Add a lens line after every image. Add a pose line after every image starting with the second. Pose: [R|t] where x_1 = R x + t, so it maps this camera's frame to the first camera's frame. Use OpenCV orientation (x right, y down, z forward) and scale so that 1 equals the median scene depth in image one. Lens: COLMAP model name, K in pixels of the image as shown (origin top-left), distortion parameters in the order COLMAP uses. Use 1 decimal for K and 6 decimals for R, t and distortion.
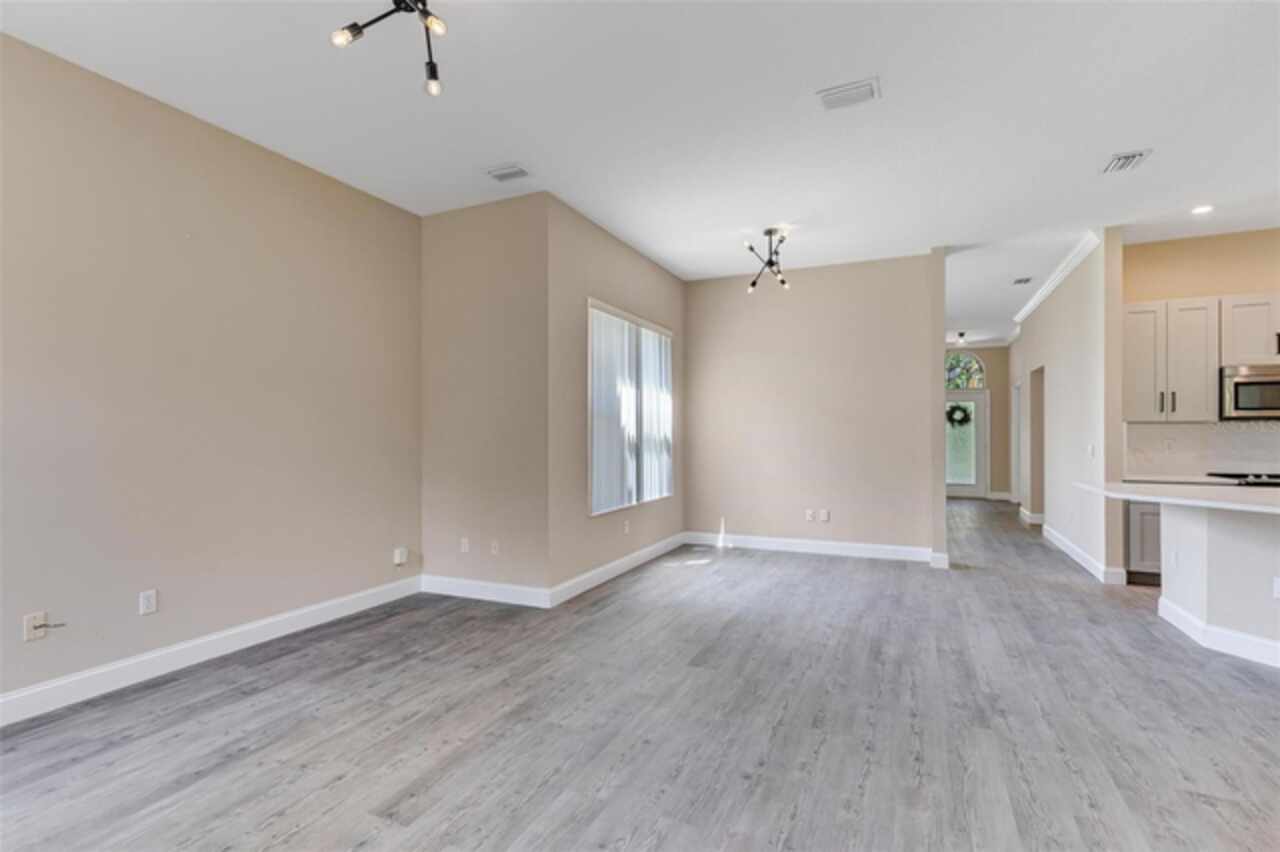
lens RADIAL K [[595.6, 0, 632.3], [0, 595.6, 442.3], [0, 0, 1]] dist [0.009623, -0.001595]
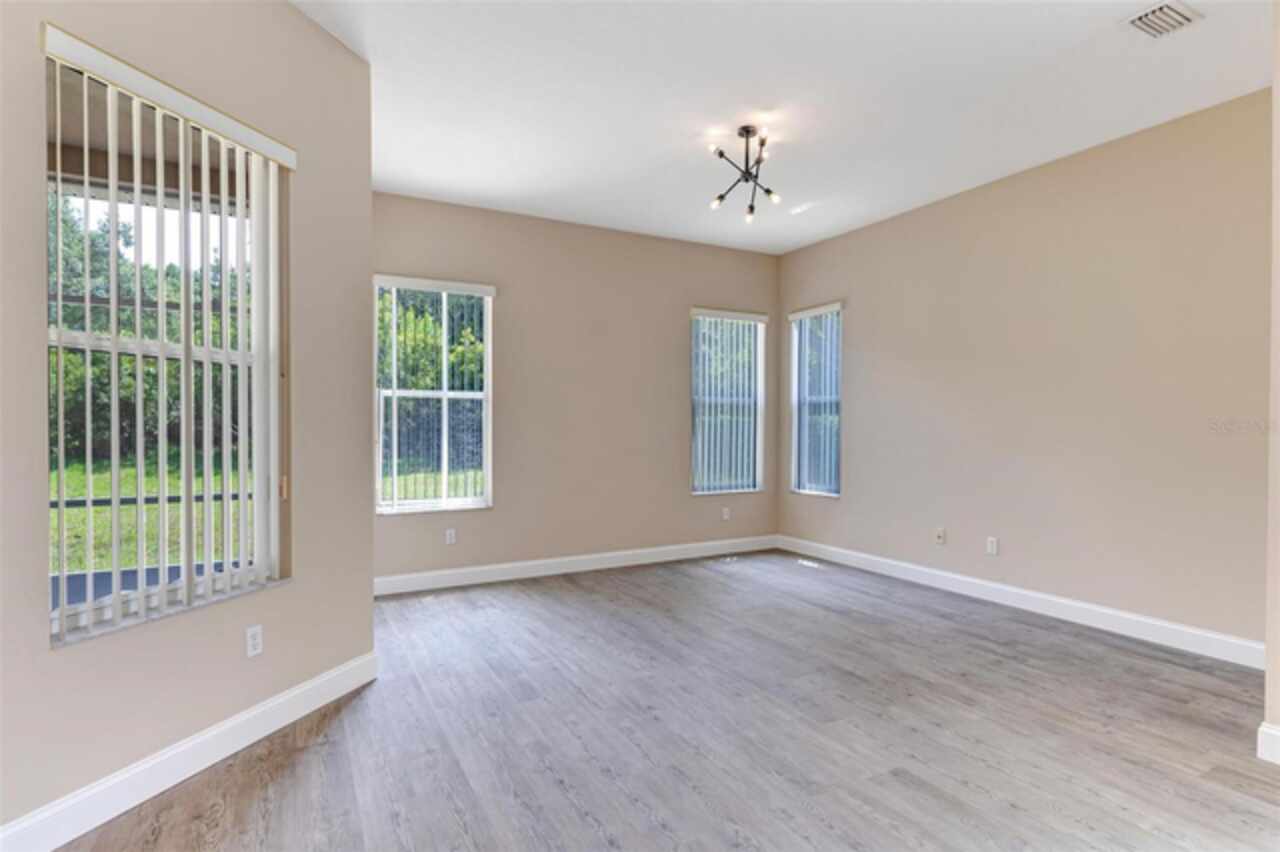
lens RADIAL K [[668.0, 0, 647.7], [0, 668.0, 432.8], [0, 0, 1]] dist [-0.003678, 0.000745]
pose [[-0.595232, 0.007293, -0.803521, 0.959381], [-0.014596, 0.999696, 0.019886, -0.014182], [0.803421, 0.023564, -0.594945, 1.347773]]
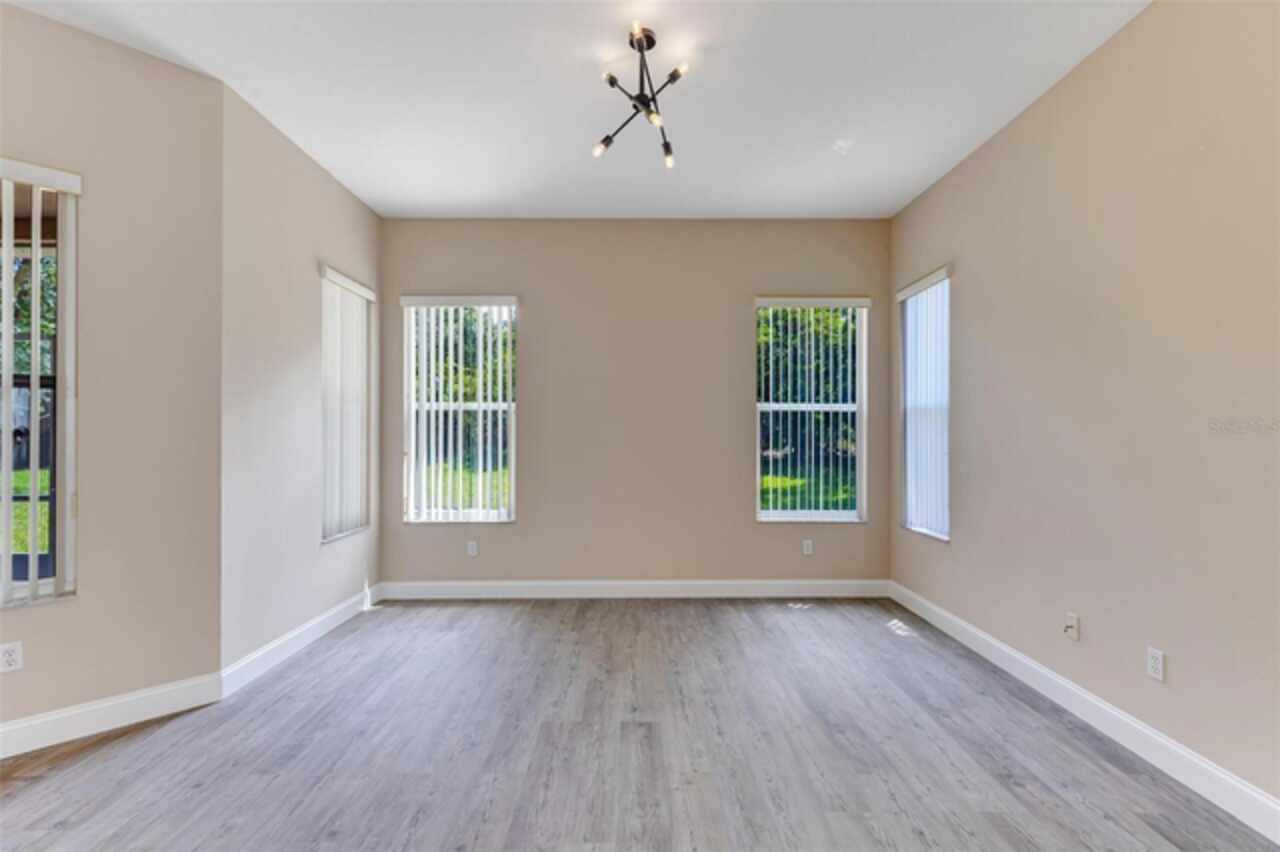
lens RADIAL K [[595.6, 0, 626.3], [0, 595.6, 424.6], [0, 0, 1]] dist [0.009623, -0.001595]
pose [[-0.909623, -0.004589, -0.415410, 0.127079], [-0.007313, 0.999961, 0.004969, -0.037486], [0.415371, 0.007558, -0.909621, 1.494684]]
